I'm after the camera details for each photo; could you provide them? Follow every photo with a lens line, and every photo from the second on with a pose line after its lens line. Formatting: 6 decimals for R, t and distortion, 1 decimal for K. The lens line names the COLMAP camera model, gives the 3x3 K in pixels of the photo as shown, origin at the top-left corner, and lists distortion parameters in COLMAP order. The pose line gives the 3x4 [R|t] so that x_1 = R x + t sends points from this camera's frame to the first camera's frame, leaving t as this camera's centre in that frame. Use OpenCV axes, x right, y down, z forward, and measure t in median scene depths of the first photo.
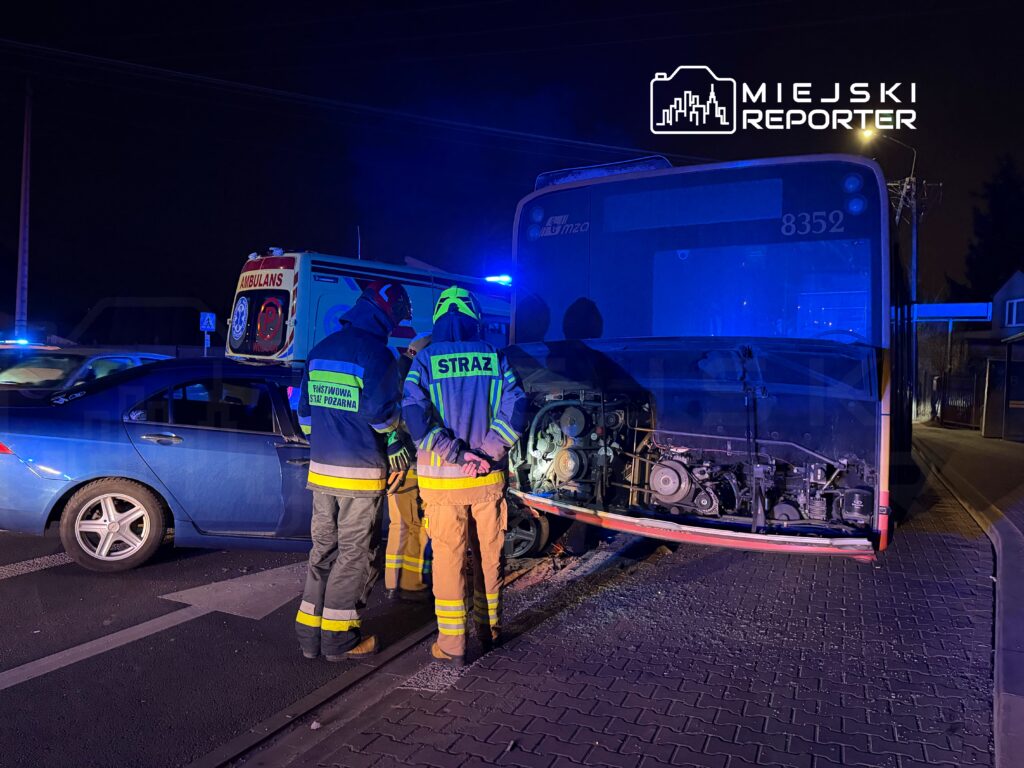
lens RADIAL K [[786.5, 0, 512.0], [0, 786.5, 384.0], [0, 0, 1]] dist [0.140080, -0.248213]
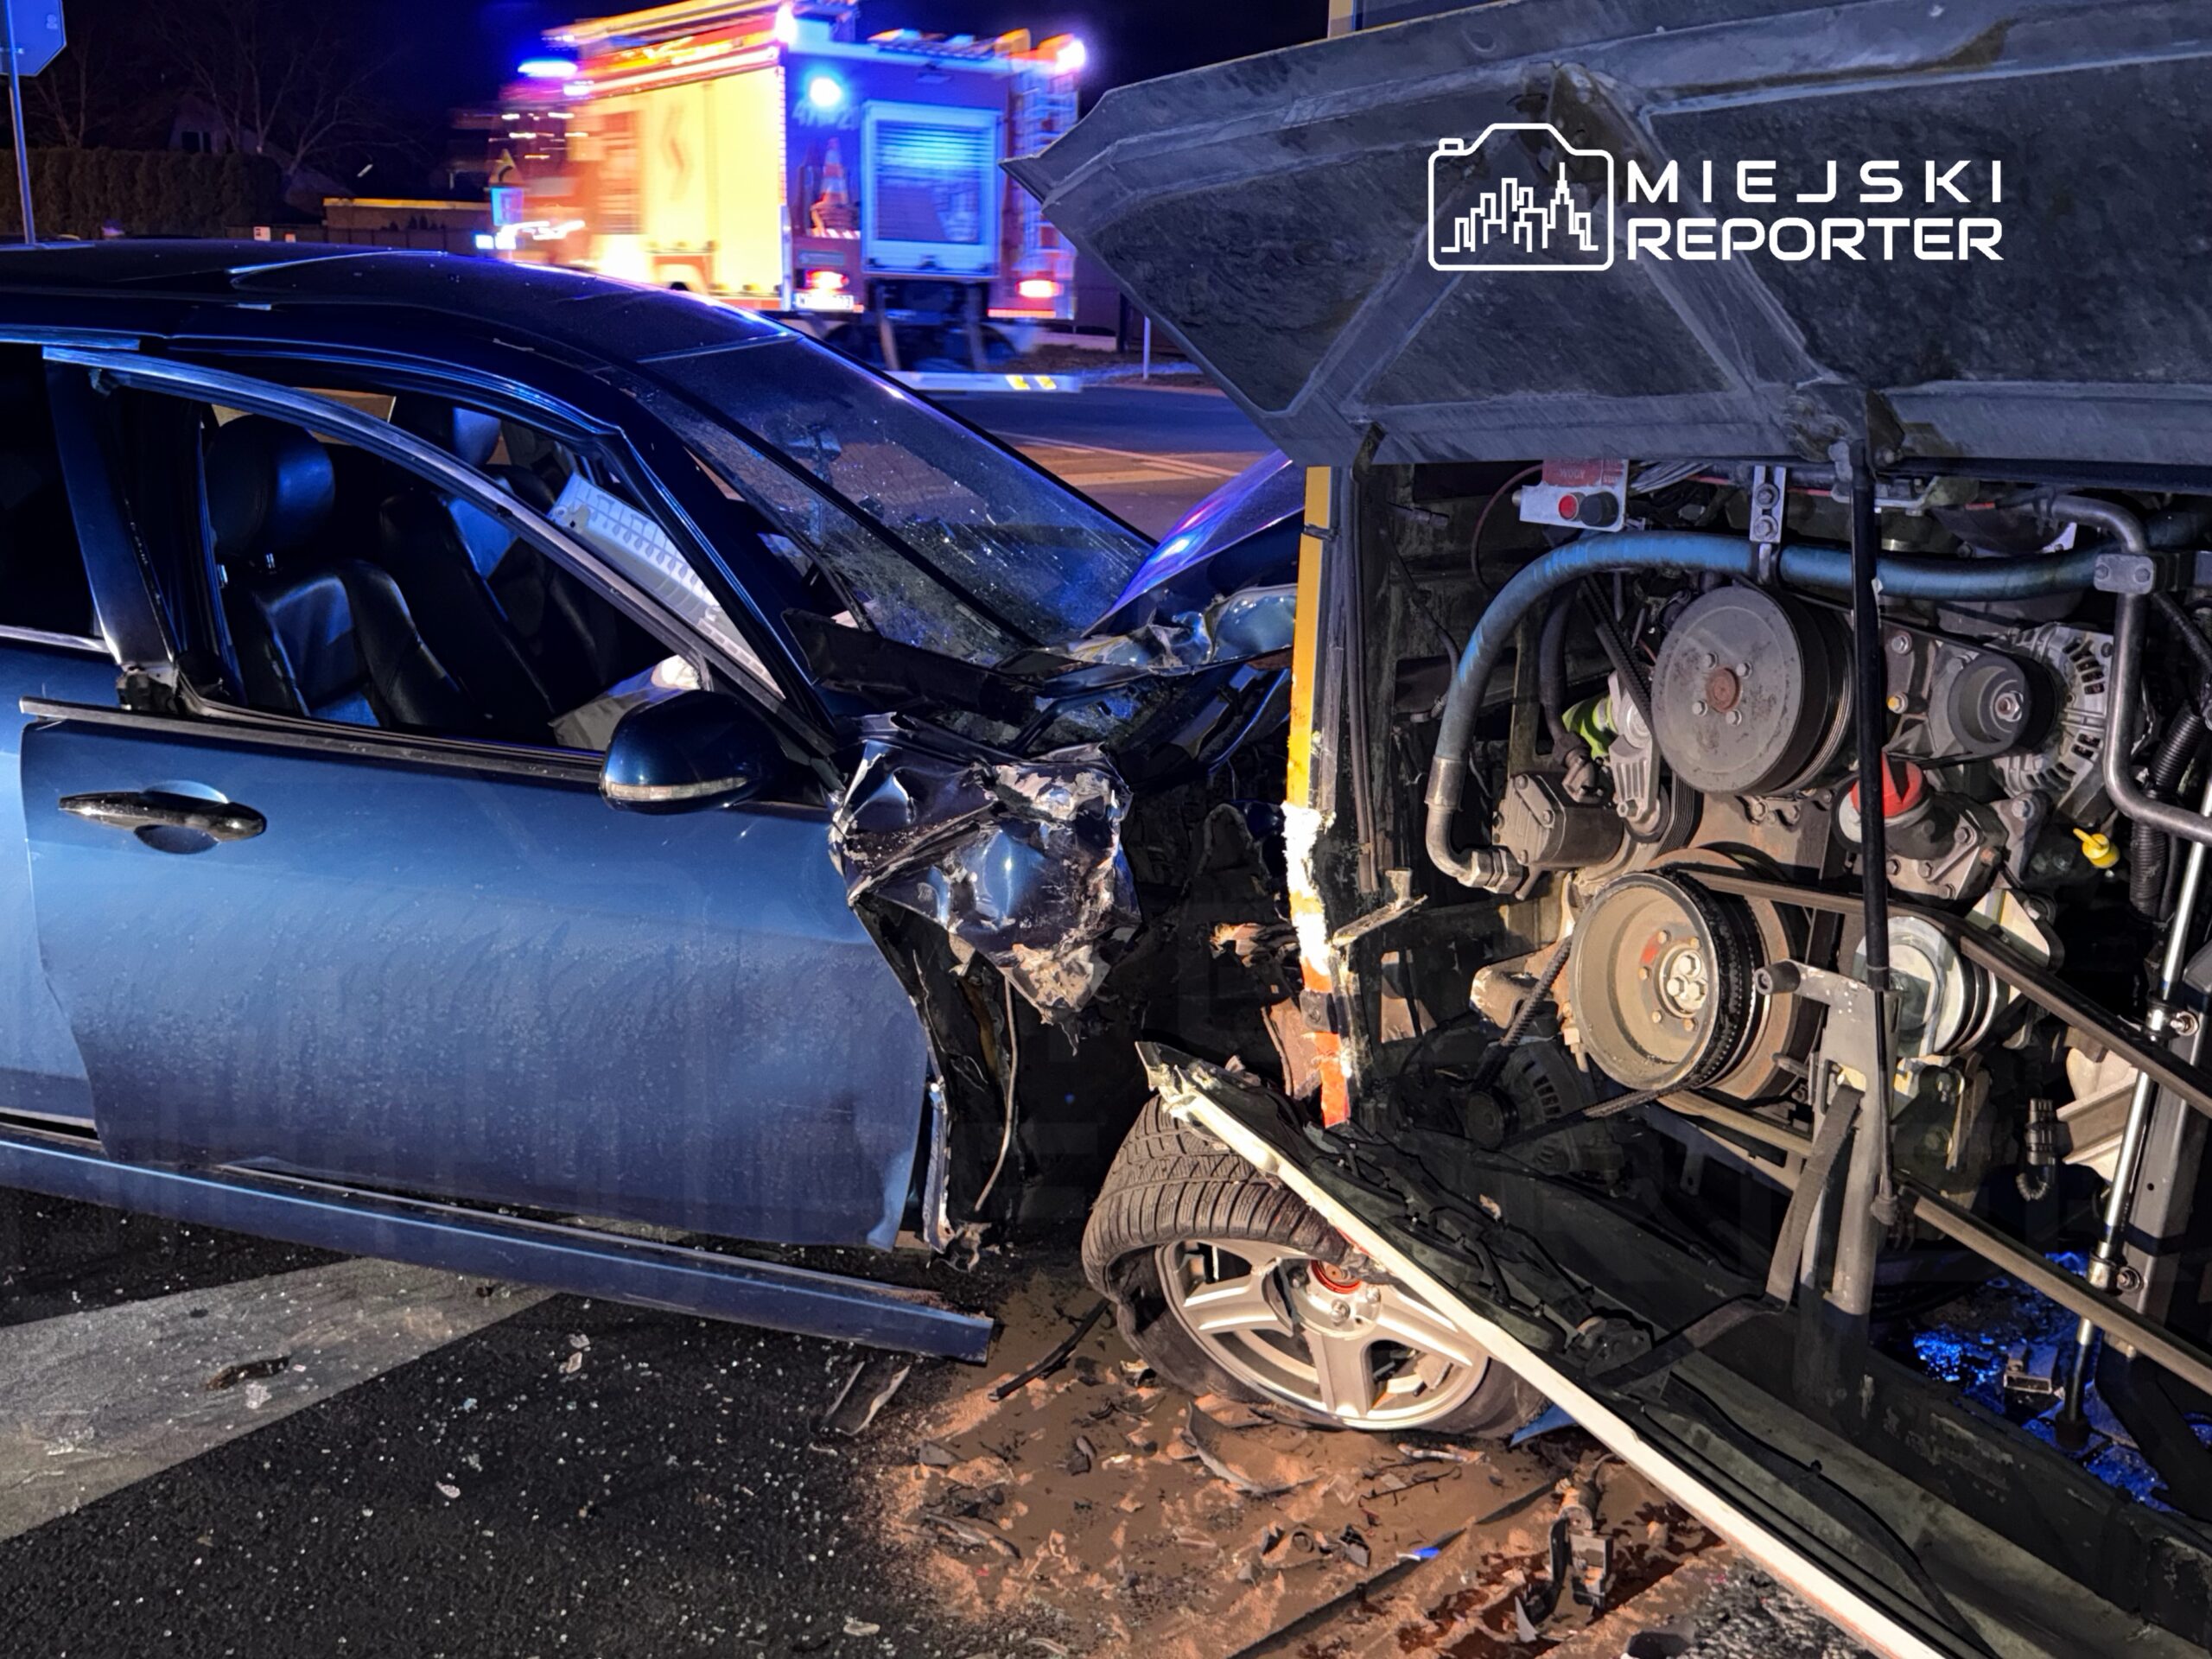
lens RADIAL K [[2162.7, 0, 1106.0], [0, 2162.7, 829.5], [0, 0, 1]] dist [0.149401, -0.006141]
pose [[0.892392, 0.104074, -0.439096, 0.168048], [-0.006024, 0.975703, 0.219016, -0.012505], [0.451221, -0.192803, 0.871336, 0.684867]]
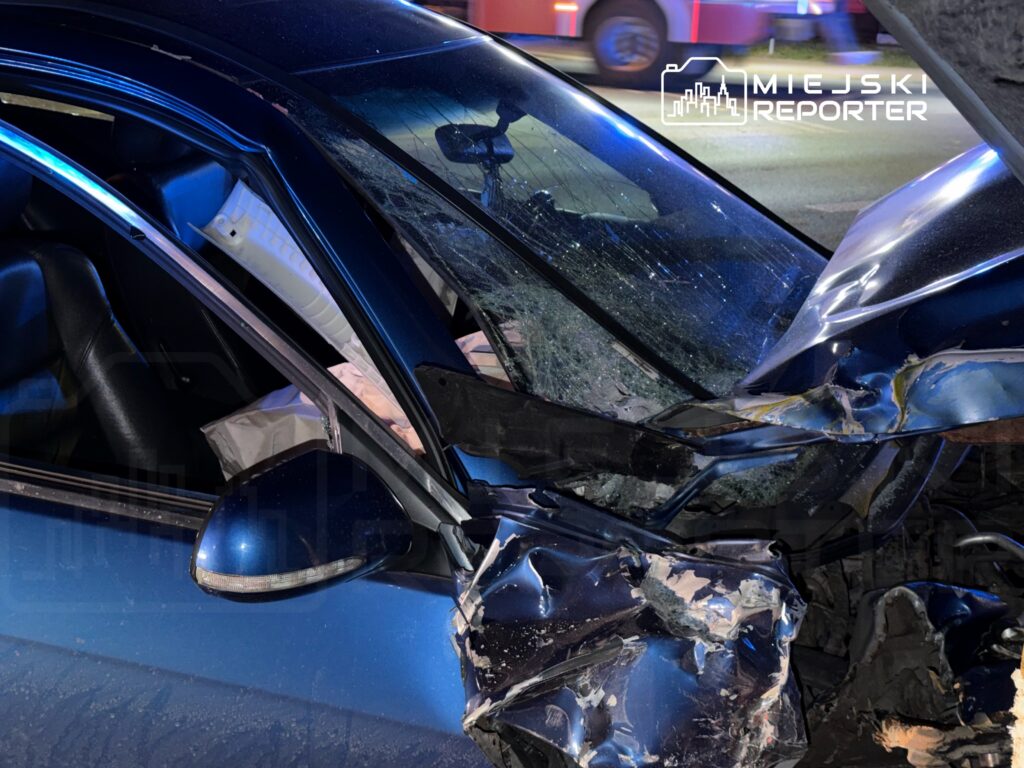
lens RADIAL K [[1457.6, 0, 512.0], [0, 1457.6, 384.0], [0, 0, 1]] dist [0.121126, -0.026412]
pose [[0.815788, 0.167666, -0.553514, 0.051887], [-0.033601, 0.969179, 0.244054, -0.021600], [0.577374, -0.180498, 0.796279, 0.880866]]
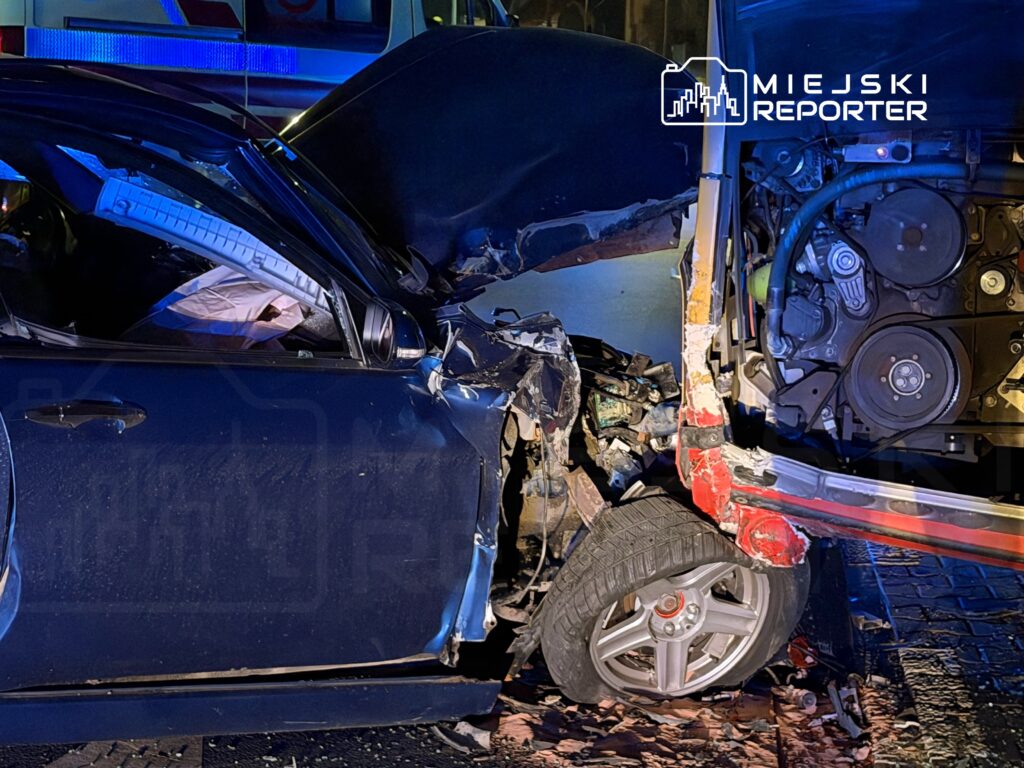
lens RADIAL K [[2425.3, 0, 512.0], [0, 2425.3, 384.0], [0, 0, 1]] dist [0.039248, 0.035987]
pose [[0.951824, -0.044903, 0.303341, -0.388570], [0.007790, 0.992442, 0.122468, -0.010909], [-0.306547, -0.114205, 0.944979, 0.198322]]
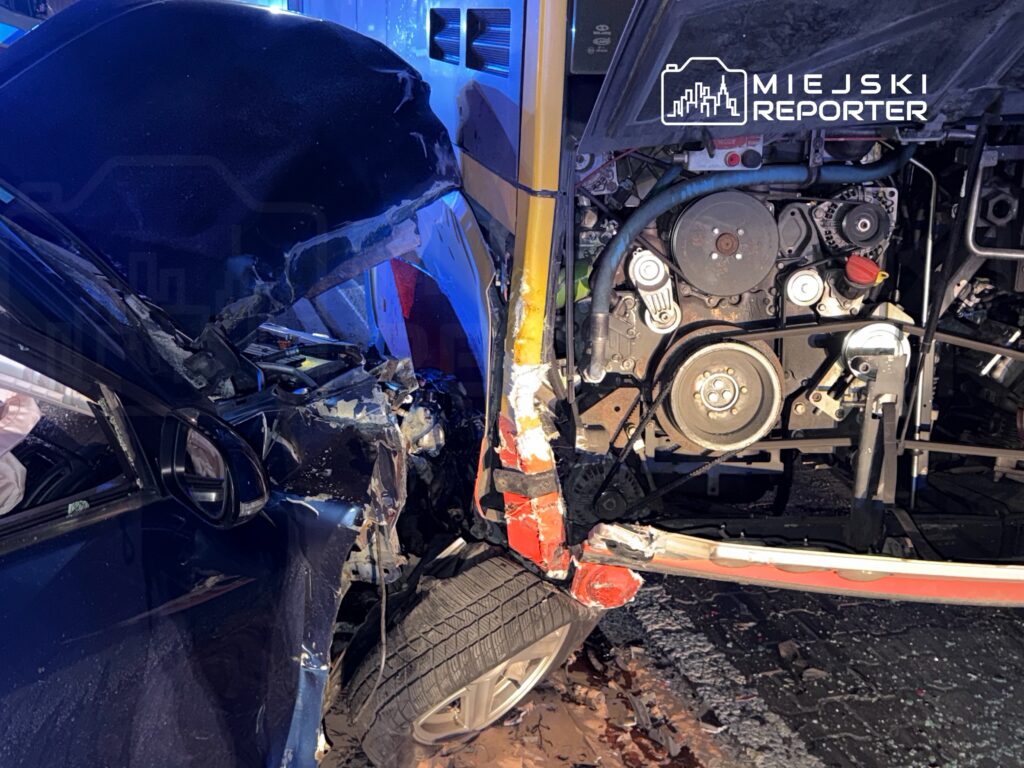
lens RADIAL K [[1237.5, 0, 512.0], [0, 1237.5, 384.0], [0, 0, 1]] dist [0.209785, -0.566229]
pose [[0.773181, -0.181673, 0.607607, -0.286441], [0.006871, 0.960434, 0.278423, -0.029712], [-0.634149, -0.211097, 0.743837, 0.798173]]
